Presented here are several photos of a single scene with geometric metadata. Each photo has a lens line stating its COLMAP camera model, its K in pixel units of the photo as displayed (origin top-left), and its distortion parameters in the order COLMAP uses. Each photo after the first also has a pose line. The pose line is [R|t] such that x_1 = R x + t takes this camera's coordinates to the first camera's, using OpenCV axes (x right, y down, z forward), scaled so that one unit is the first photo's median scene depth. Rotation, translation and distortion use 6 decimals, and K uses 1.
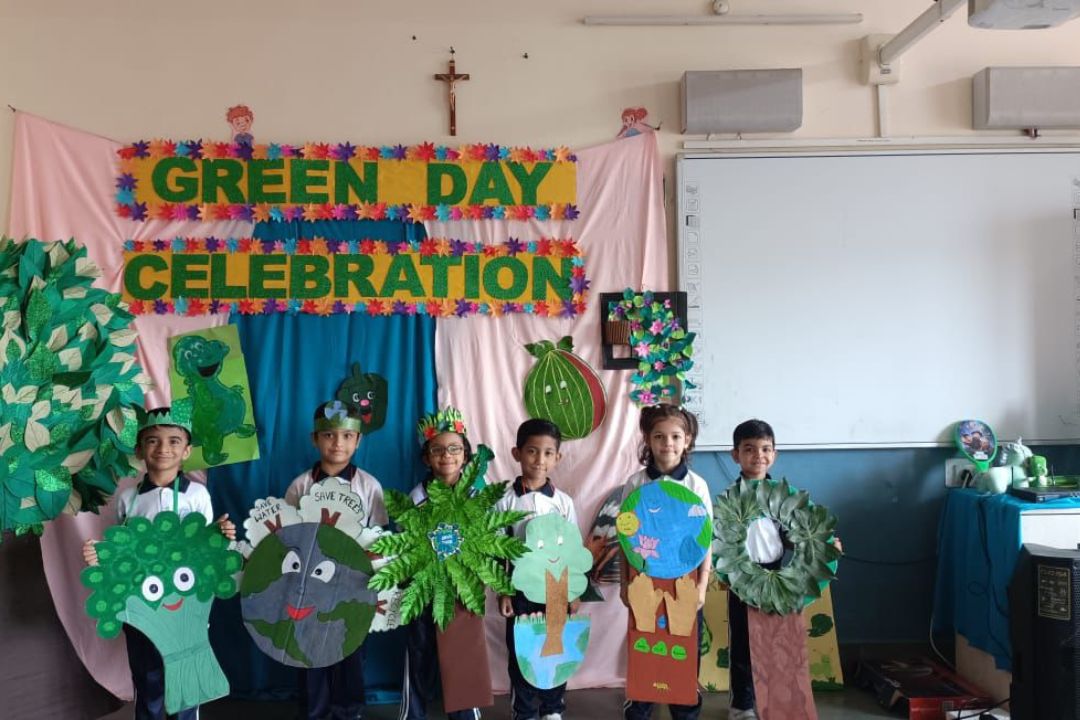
lens RADIAL K [[926.1, 0, 526.6], [0, 926.1, 357.6], [0, 0, 1]] dist [0.042309, 0.009606]
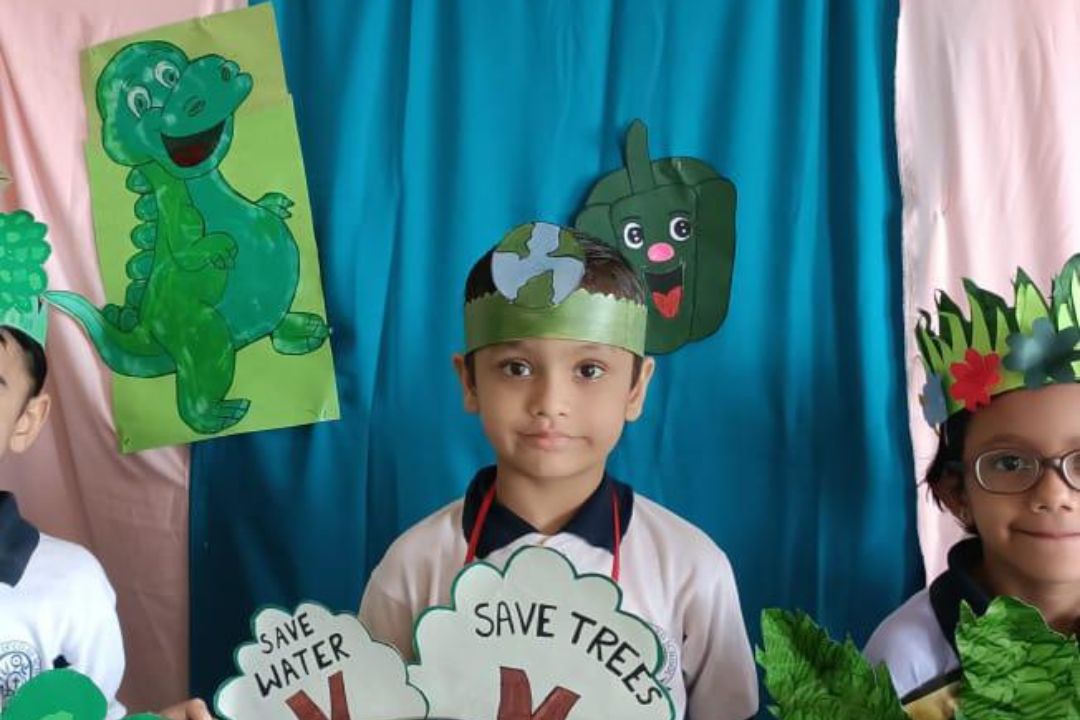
lens RADIAL K [[1625.3, 0, 540.7], [0, 1625.3, 317.7], [0, 0, 1]] dist [0.025667, 0.058178]
pose [[0.977567, 0.022758, -0.209391, -0.098795], [-0.004106, 0.996015, 0.089086, 0.022053], [0.210584, -0.086228, 0.973765, 0.457666]]
